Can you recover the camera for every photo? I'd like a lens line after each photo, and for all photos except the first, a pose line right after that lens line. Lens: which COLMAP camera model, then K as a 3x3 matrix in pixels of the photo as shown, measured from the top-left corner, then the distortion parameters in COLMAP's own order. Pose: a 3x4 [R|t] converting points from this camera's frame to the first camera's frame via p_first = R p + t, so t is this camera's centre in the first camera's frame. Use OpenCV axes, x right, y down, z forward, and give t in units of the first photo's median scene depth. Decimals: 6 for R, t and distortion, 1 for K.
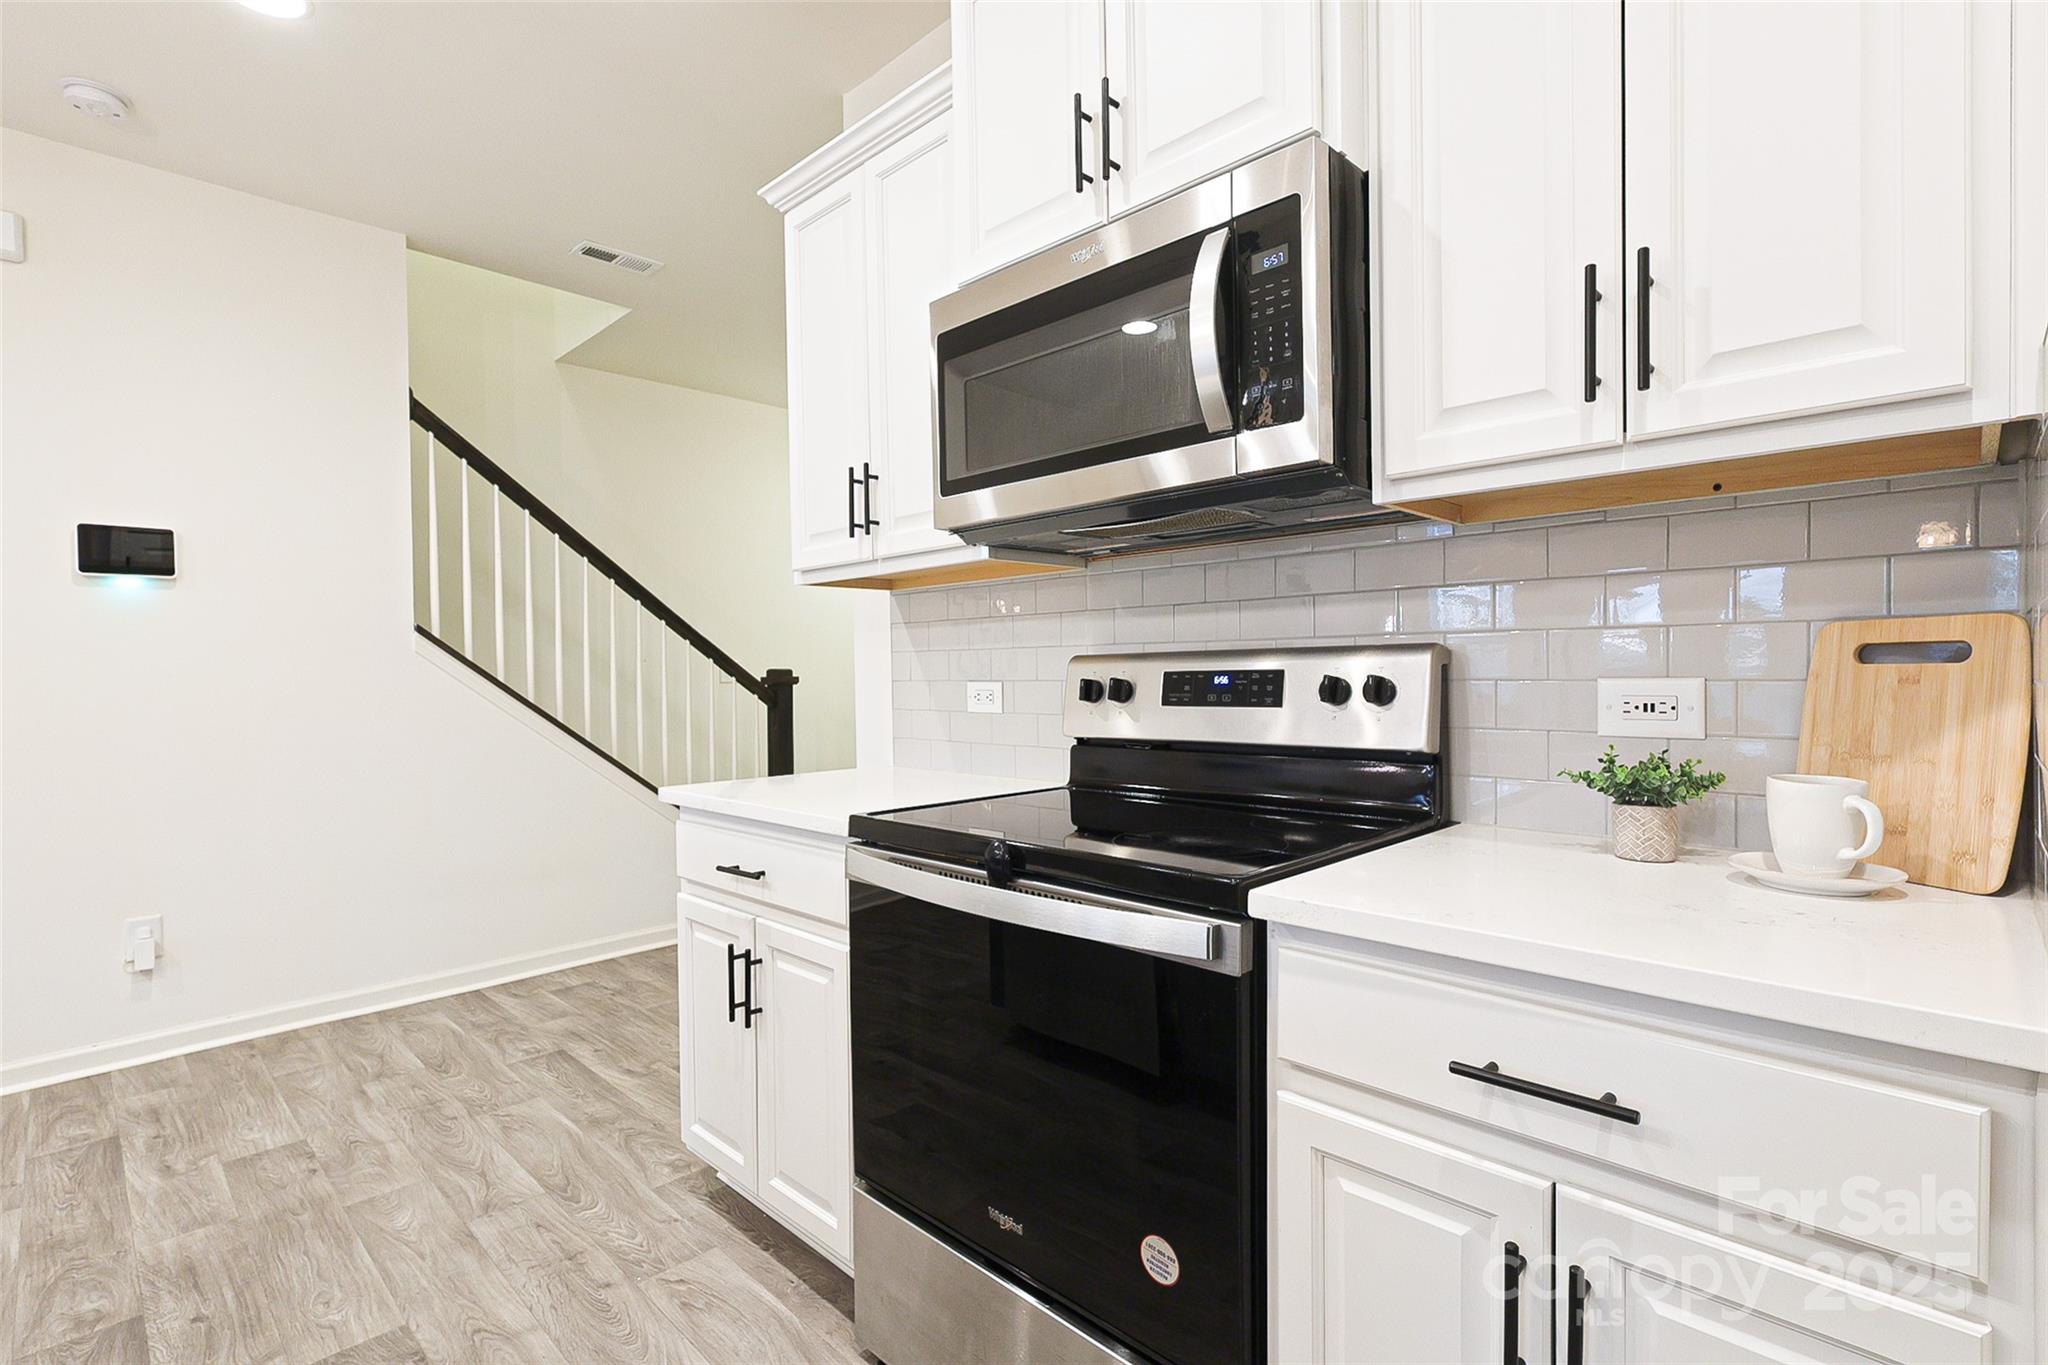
lens RADIAL K [[958.9, 0, 1019.5], [0, 958.9, 682.1], [0, 0, 1]] dist [-0.001571, 0.000356]
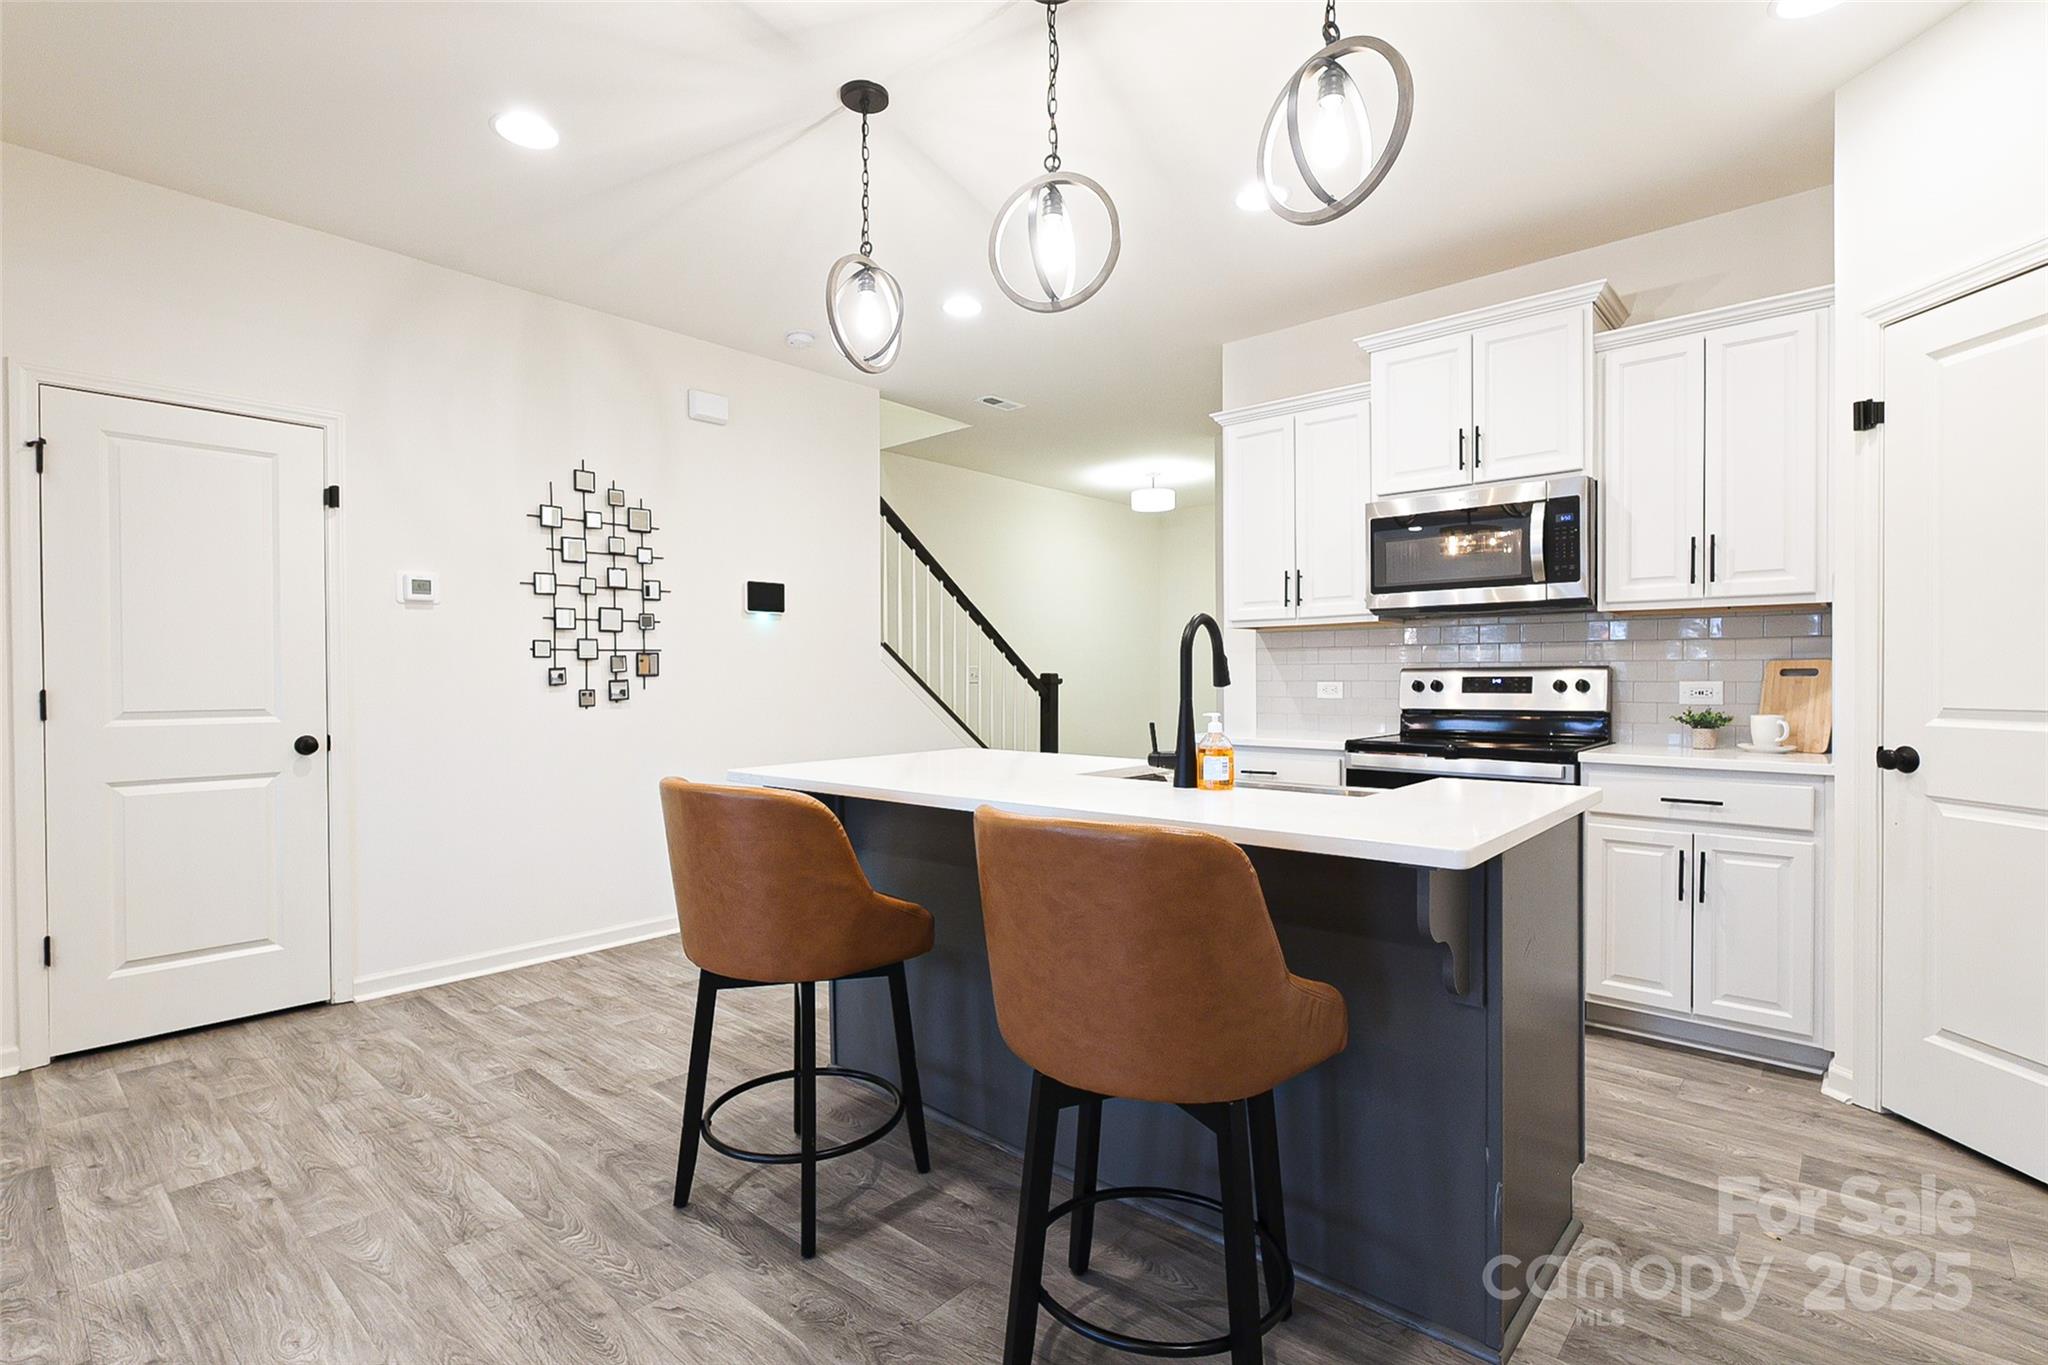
lens RADIAL K [[958.9, 0, 1024.5], [0, 958.9, 680.3], [0, 0, 1]] dist [-0.001571, 0.000356]
pose [[0.998389, 0.009915, 0.055870, -1.367611], [-0.009409, 0.999913, -0.009298, 0.037040], [-0.055957, 0.008757, 0.998395, -1.536169]]
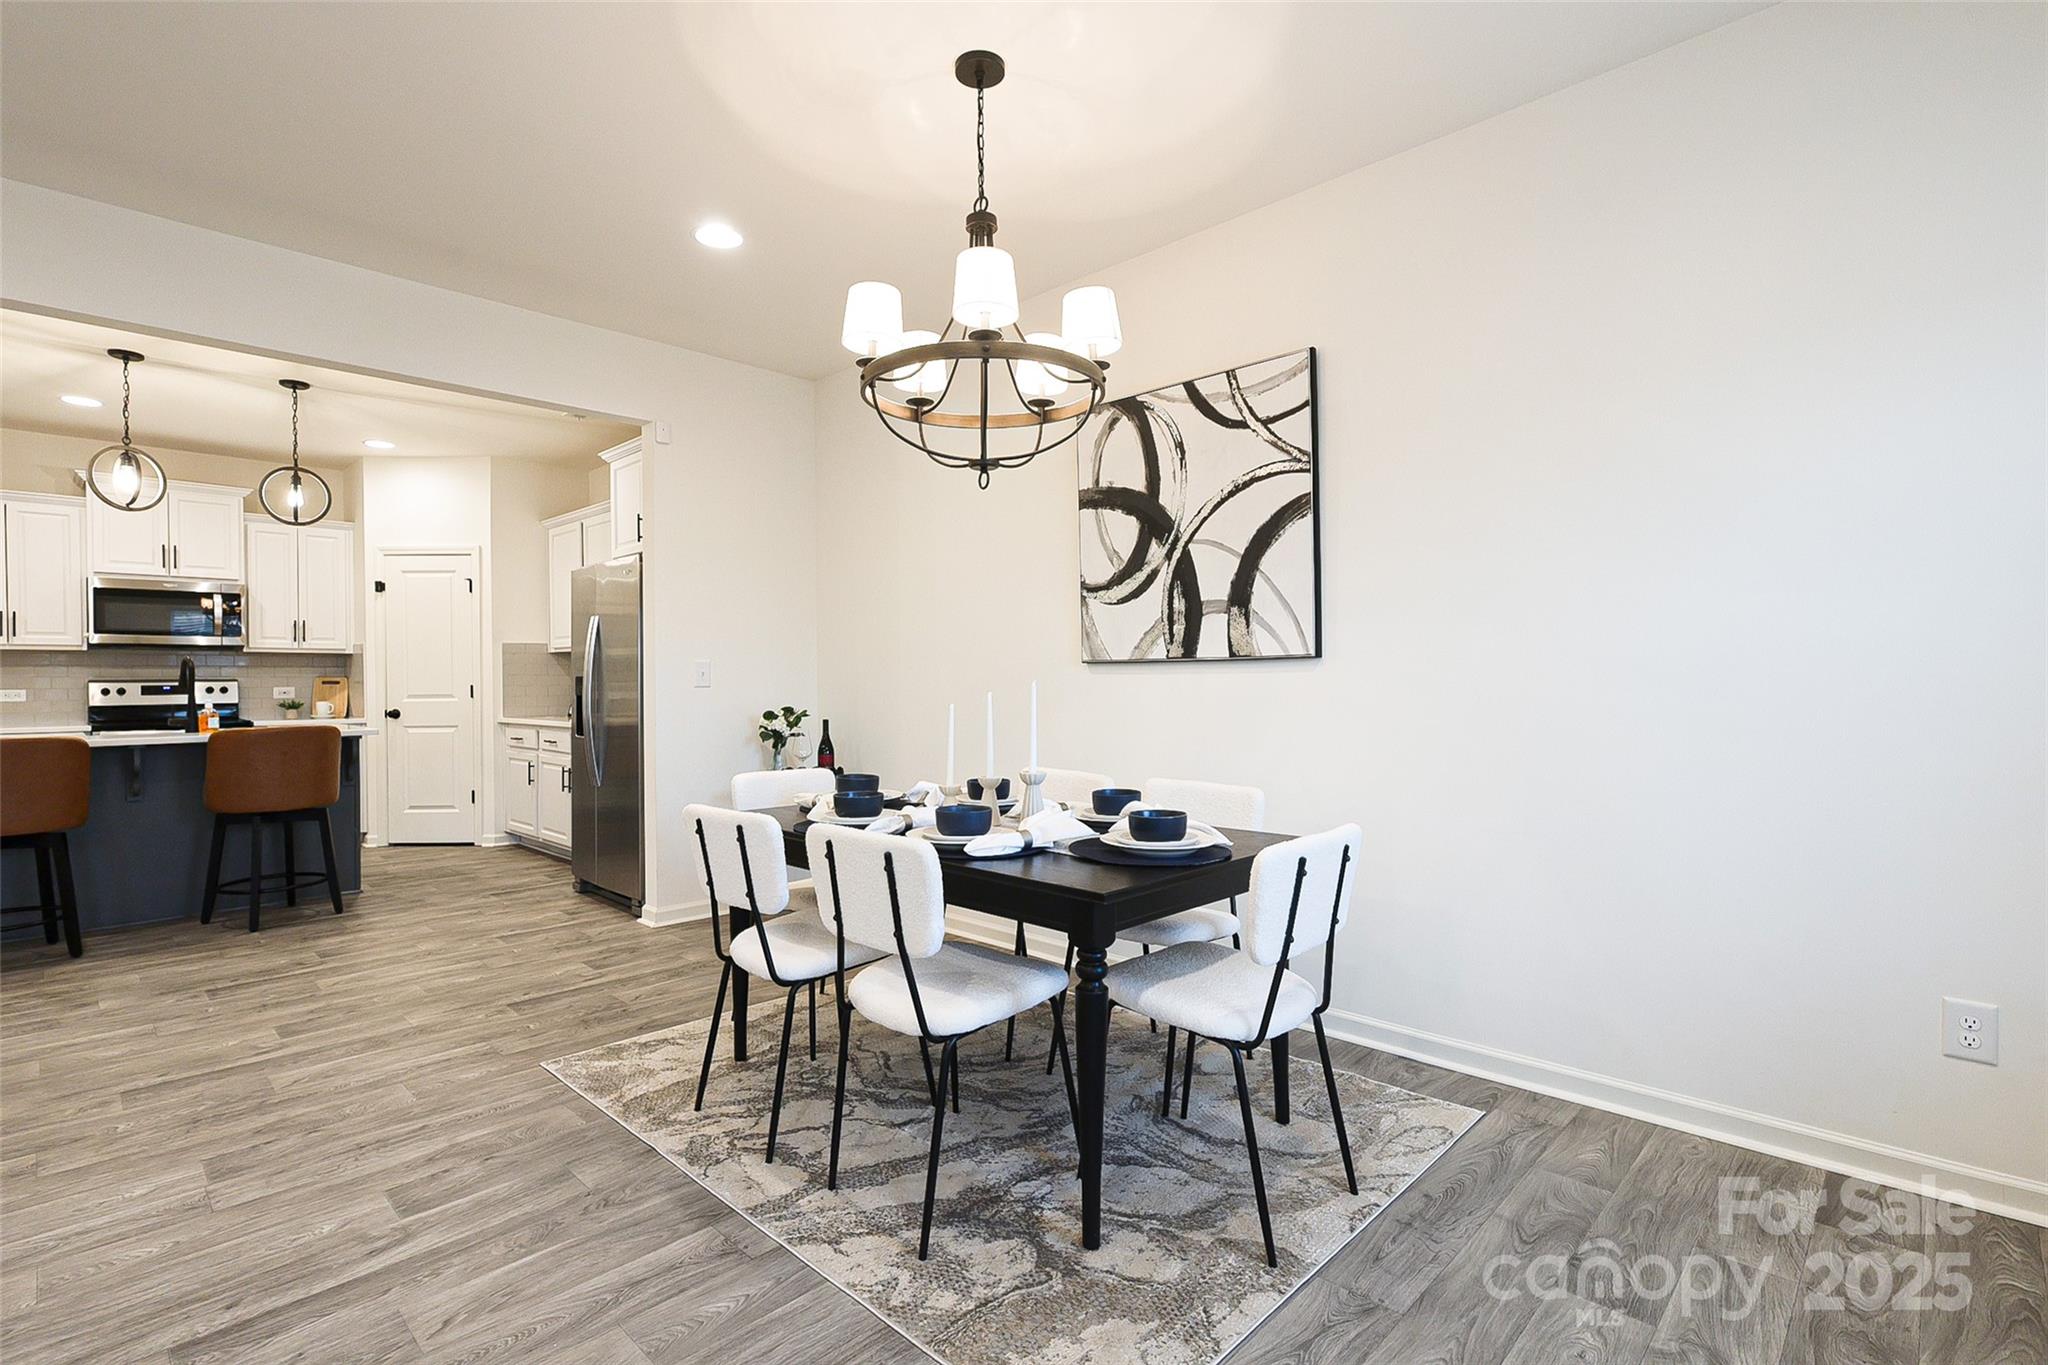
lens RADIAL K [[958.9, 0, 1019.1], [0, 958.9, 695.0], [0, 0, 1]] dist [-0.001571, 0.000356]
pose [[-0.003116, -0.000757, 0.999995, -4.947693], [0.018253, 0.999833, 0.000813, 0.115967], [-0.999829, 0.018256, -0.003102, -3.222542]]
